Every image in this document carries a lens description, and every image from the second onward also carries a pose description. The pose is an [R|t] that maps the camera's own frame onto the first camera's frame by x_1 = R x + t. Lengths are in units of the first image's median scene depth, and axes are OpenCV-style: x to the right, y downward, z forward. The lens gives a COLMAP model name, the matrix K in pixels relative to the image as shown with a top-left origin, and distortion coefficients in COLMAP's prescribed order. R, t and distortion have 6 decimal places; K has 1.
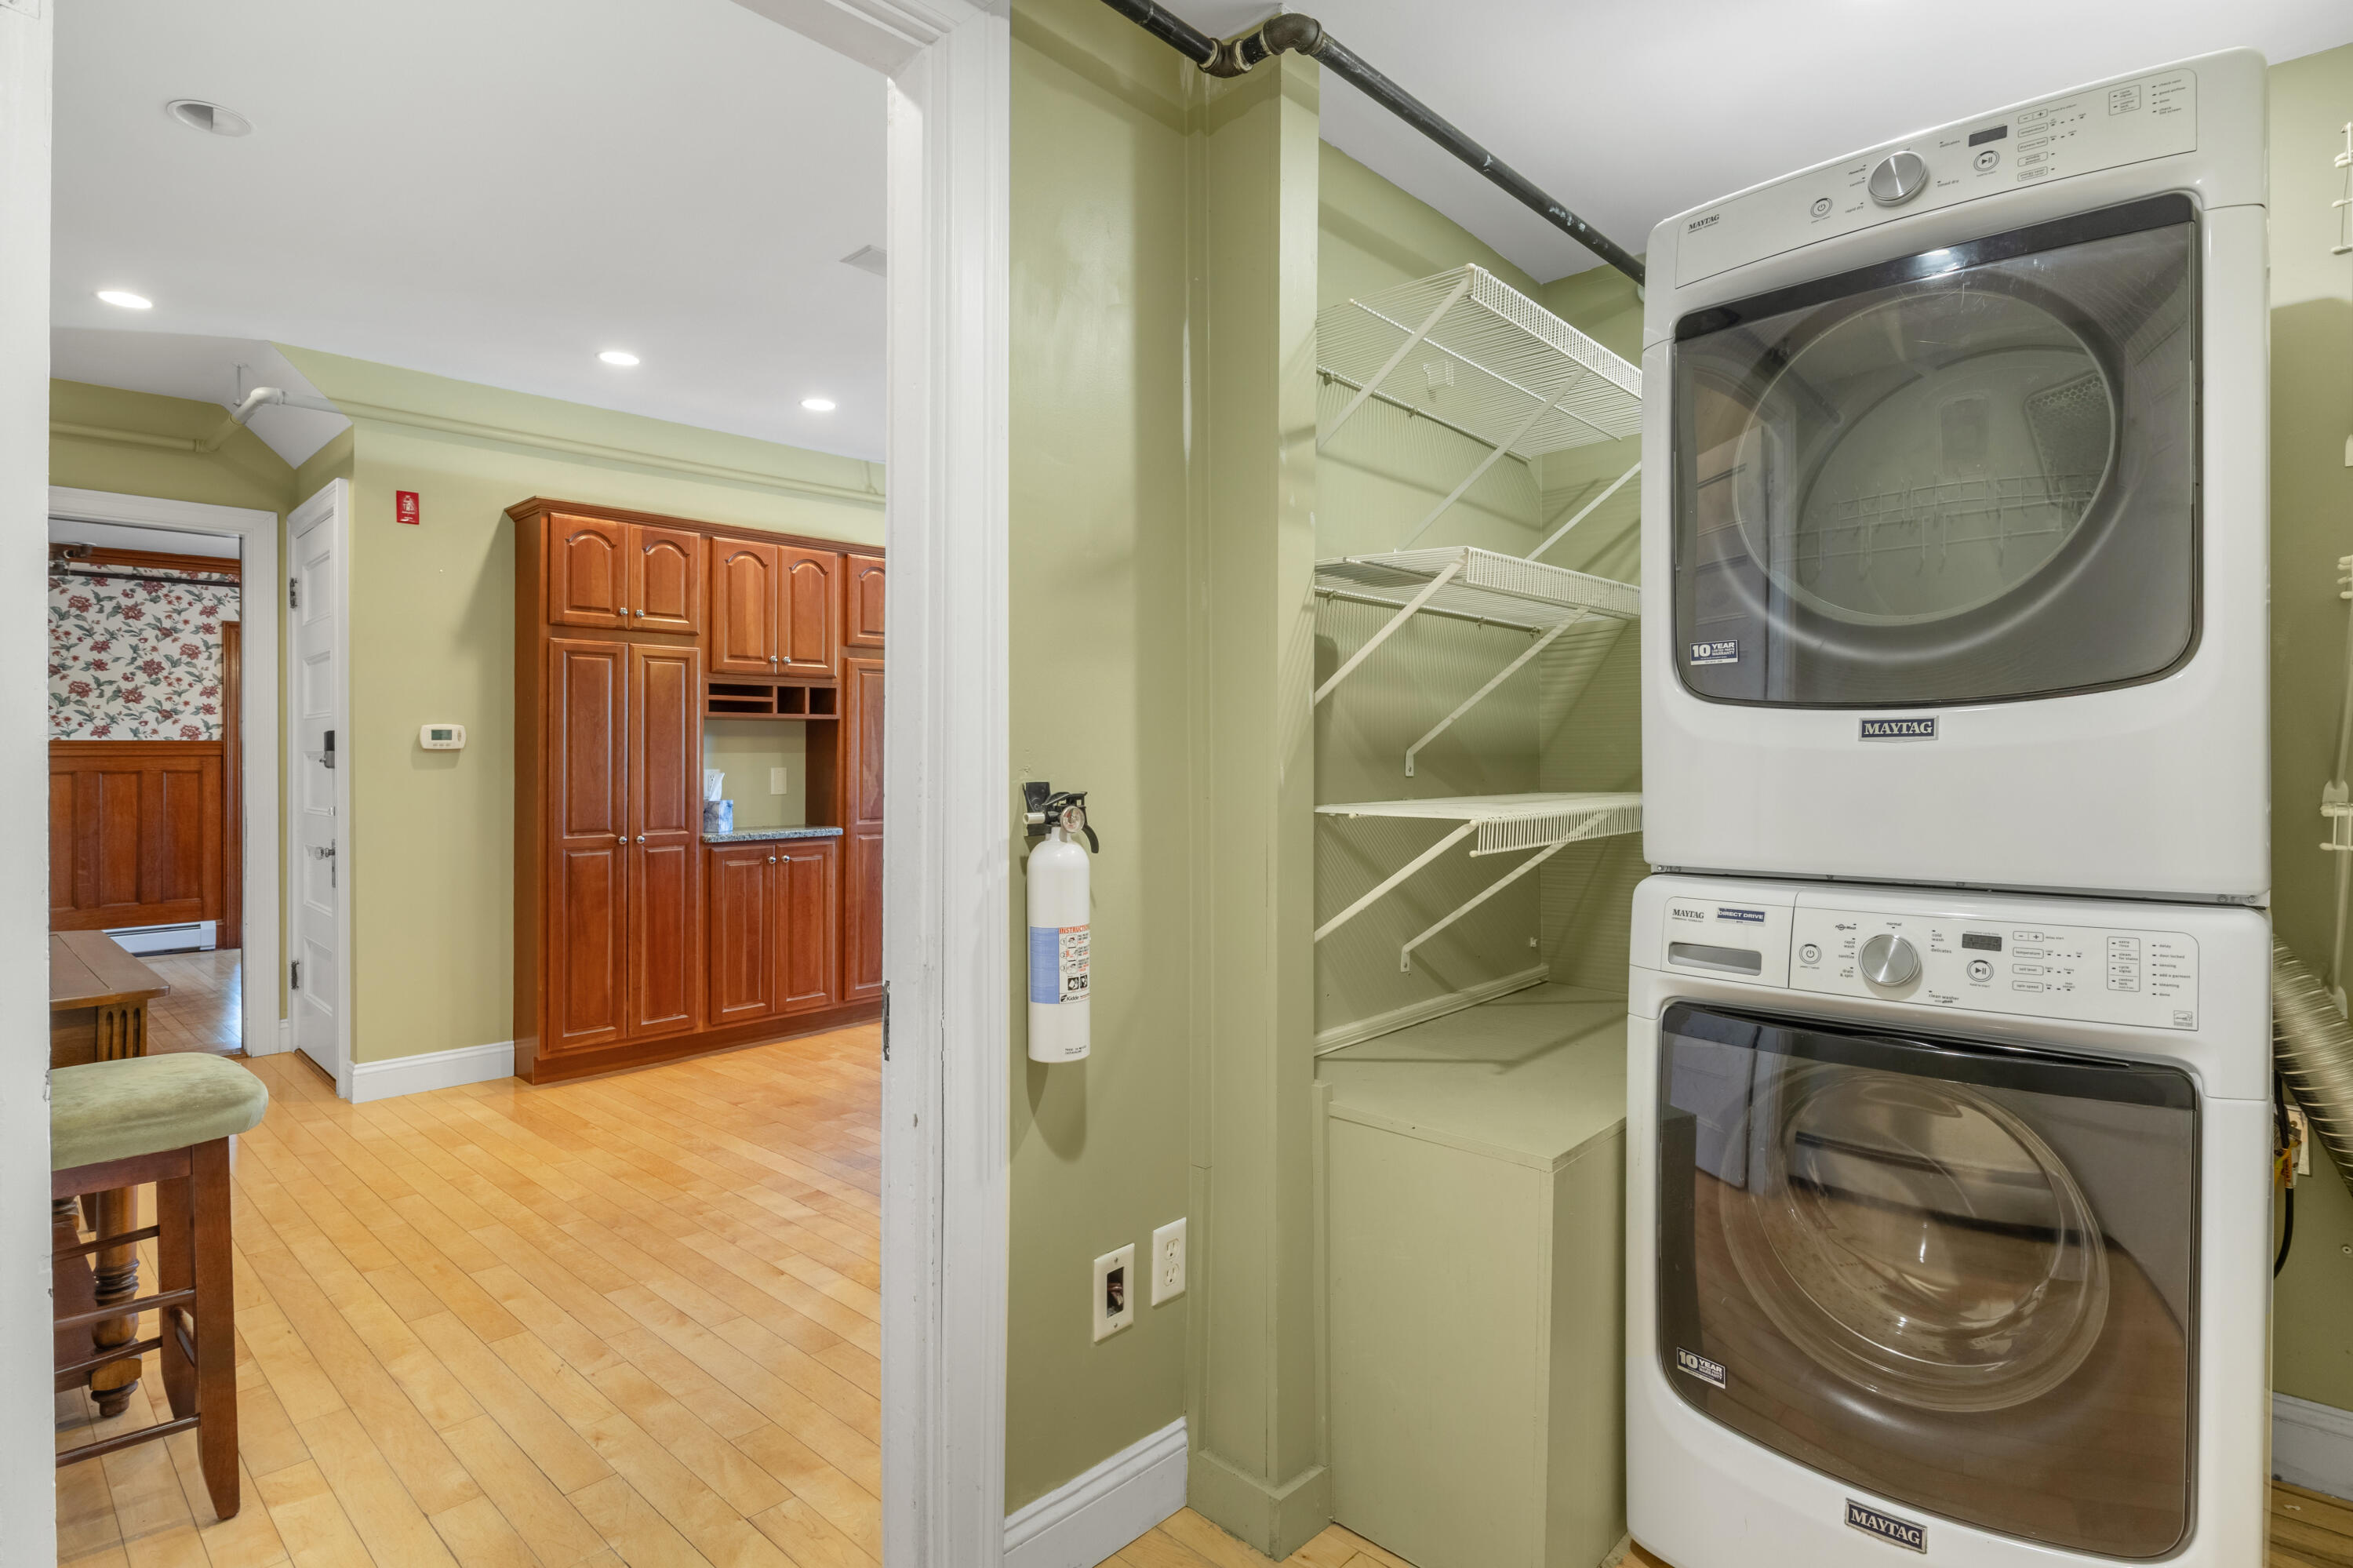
lens RADIAL K [[1187.8, 0, 1177.5], [0, 1187.8, 766.7], [0, 0, 1]] dist [0.004716, -0.005419]
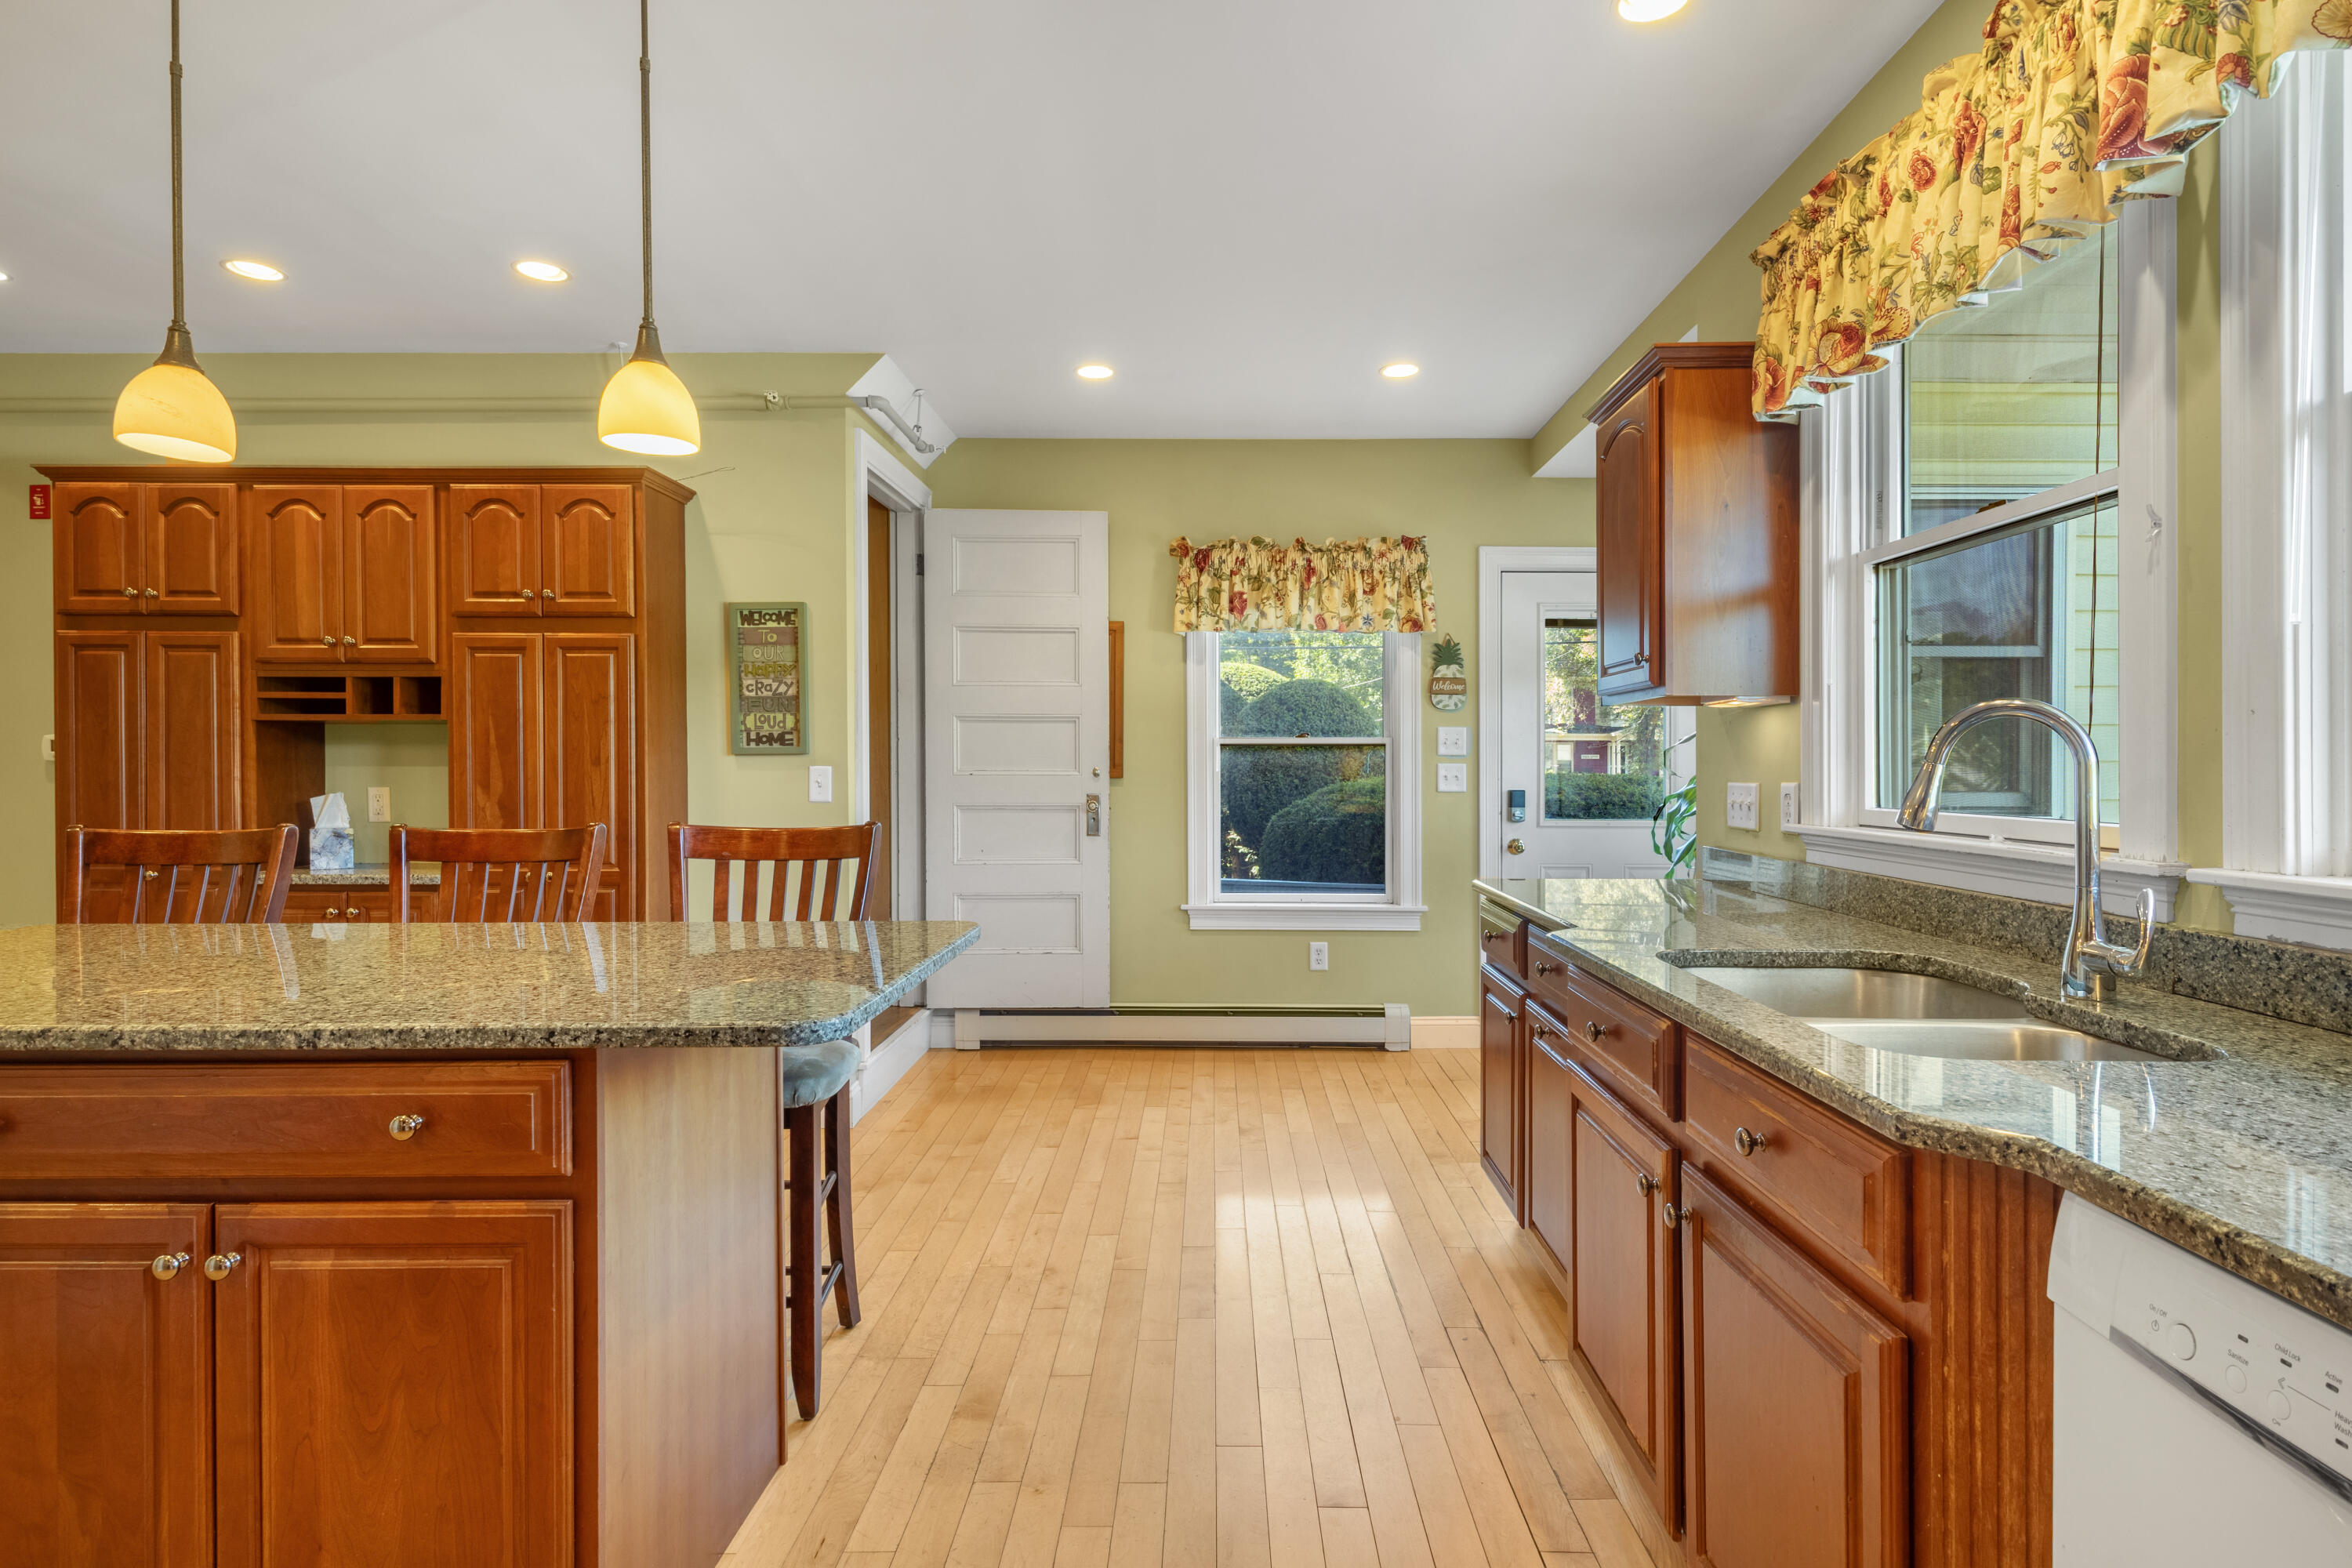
lens RADIAL K [[1187.2, 0, 1180.8], [0, 1187.2, 784.7], [0, 0, 1]] dist [0.004716, -0.005419]
pose [[0.686268, 0.009482, -0.727287, 0.551953], [-0.010635, 0.999939, 0.003001, -0.008881], [0.727271, 0.005676, 0.686327, 0.874800]]
